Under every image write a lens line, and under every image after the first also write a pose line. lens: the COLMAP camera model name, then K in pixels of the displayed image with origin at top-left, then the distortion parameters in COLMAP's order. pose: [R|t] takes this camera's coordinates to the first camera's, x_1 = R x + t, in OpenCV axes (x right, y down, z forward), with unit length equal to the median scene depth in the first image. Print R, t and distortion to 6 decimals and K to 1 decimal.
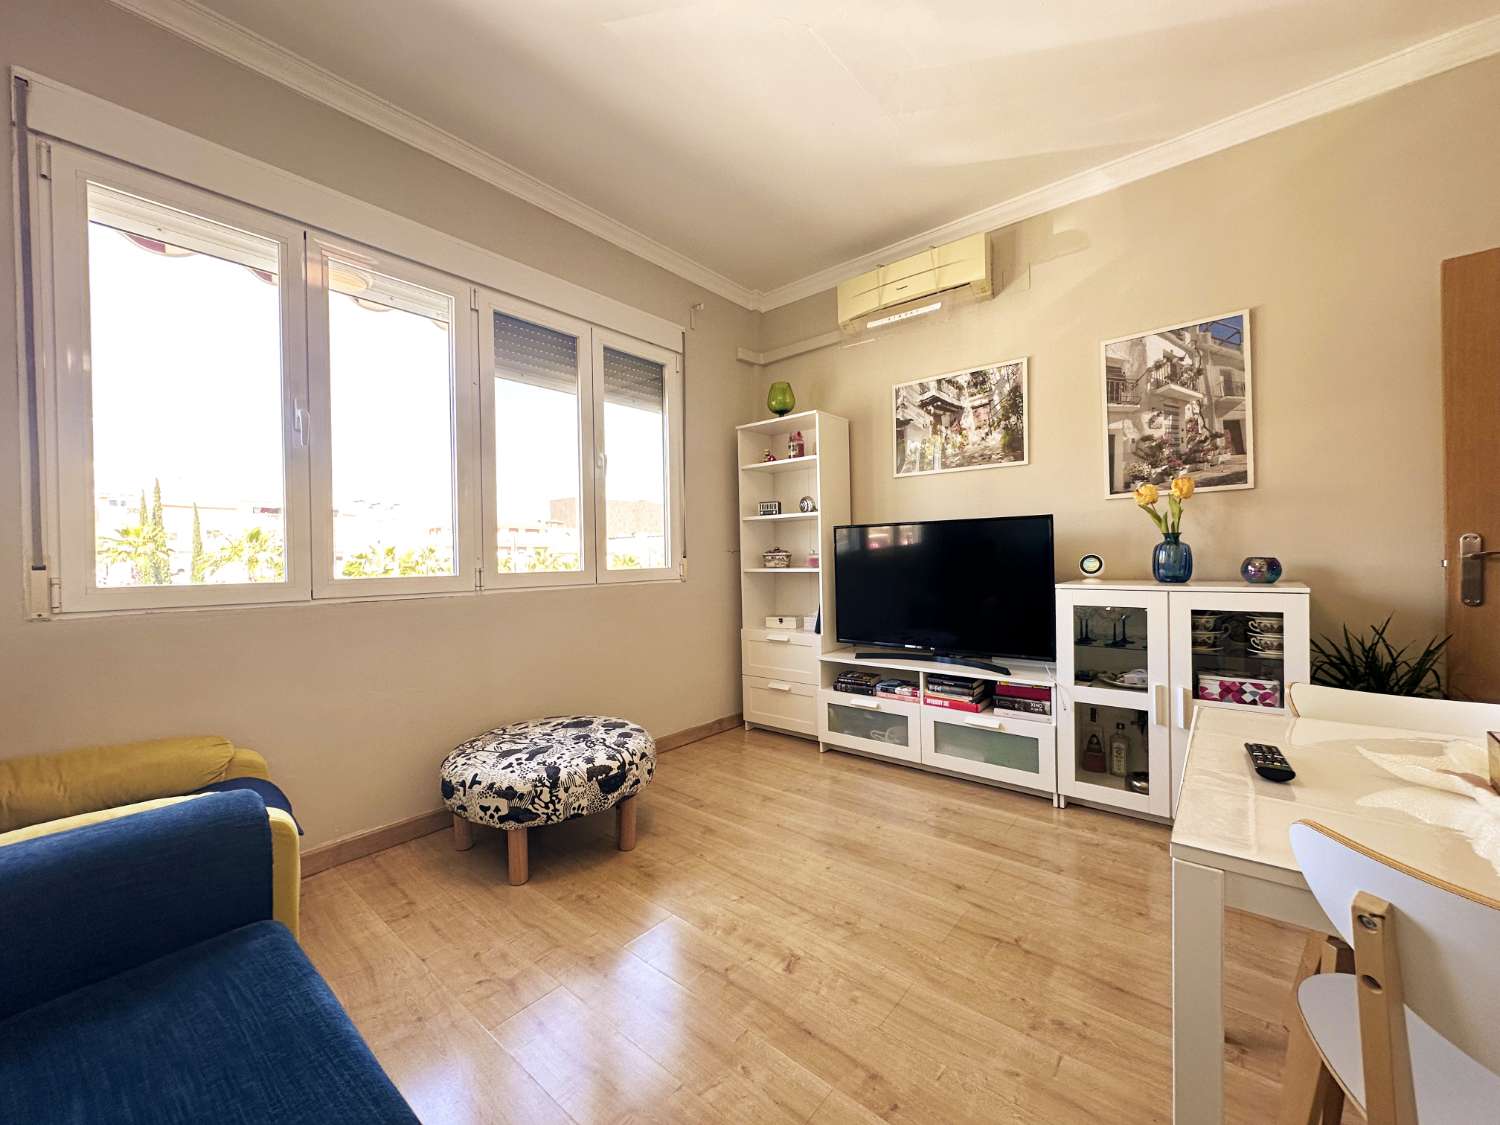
lens RADIAL K [[600.1, 0, 750.1], [0, 600.1, 561.4], [0, 0, 1]] dist [-0.000808, 0.000242]
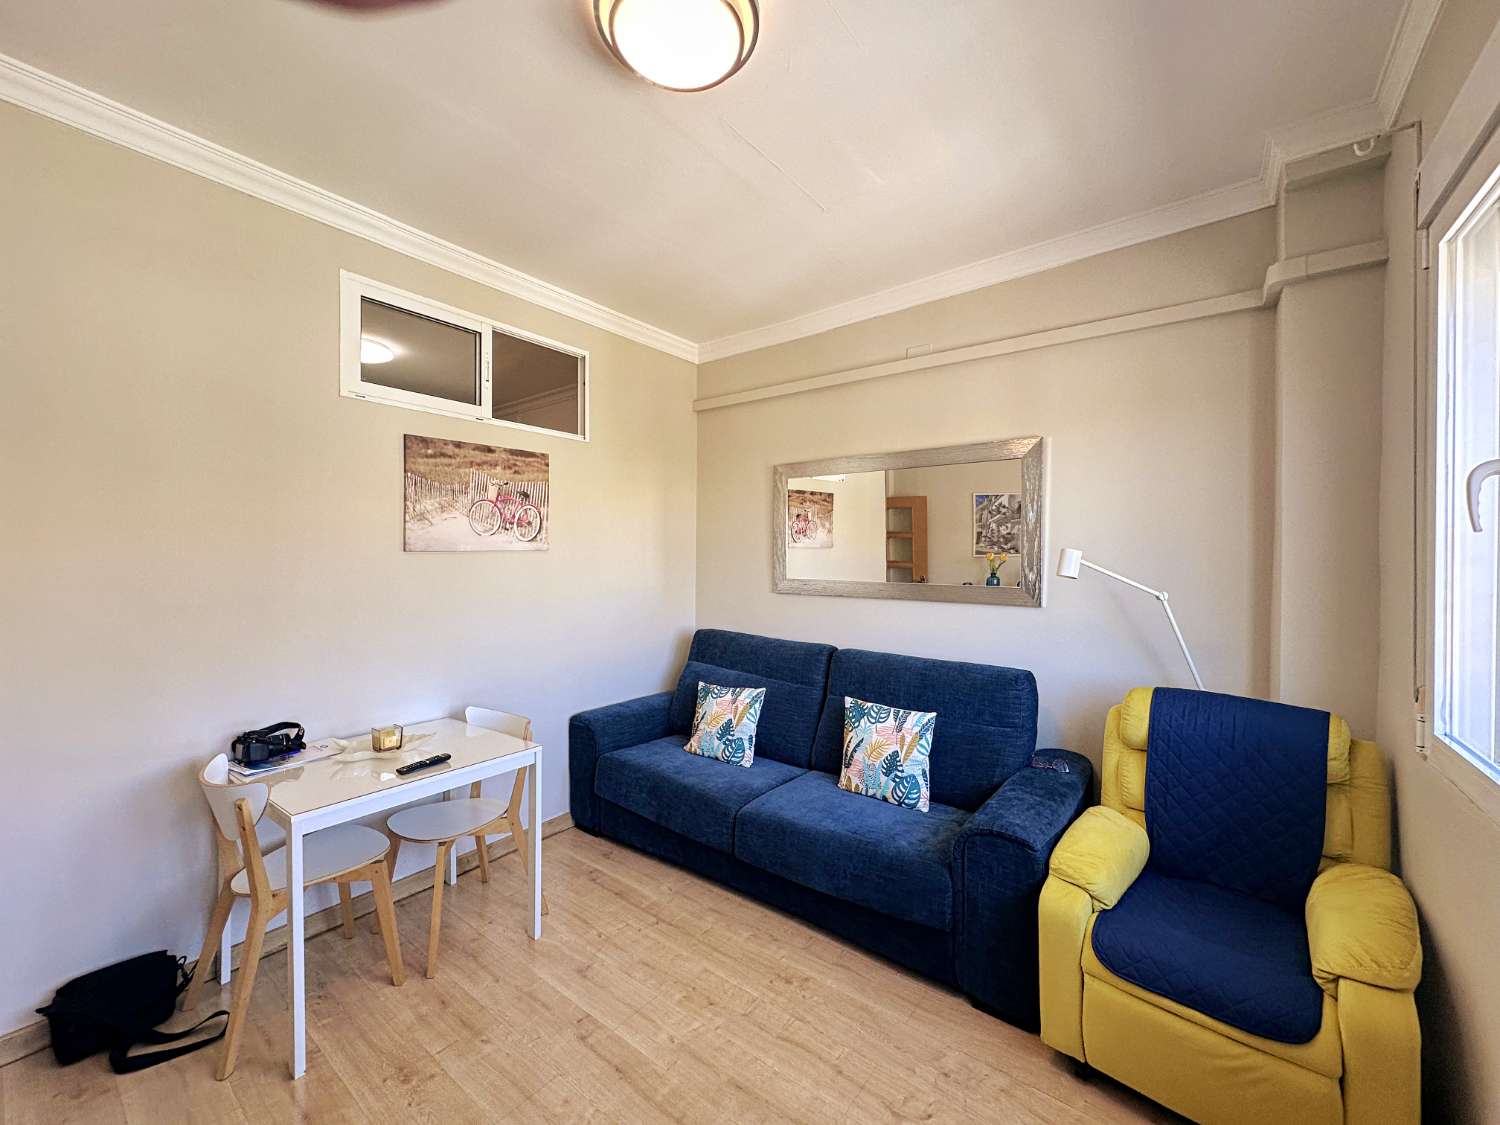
lens RADIAL K [[600.1, 0, 750.1], [0, 600.1, 561.4], [0, 0, 1]] dist [-0.000808, 0.000242]
pose [[-0.998897, 0.013615, -0.044935, -0.143631], [0.013046, 0.999831, 0.012940, -0.296540], [0.045104, 0.012339, -0.998906, 2.396655]]
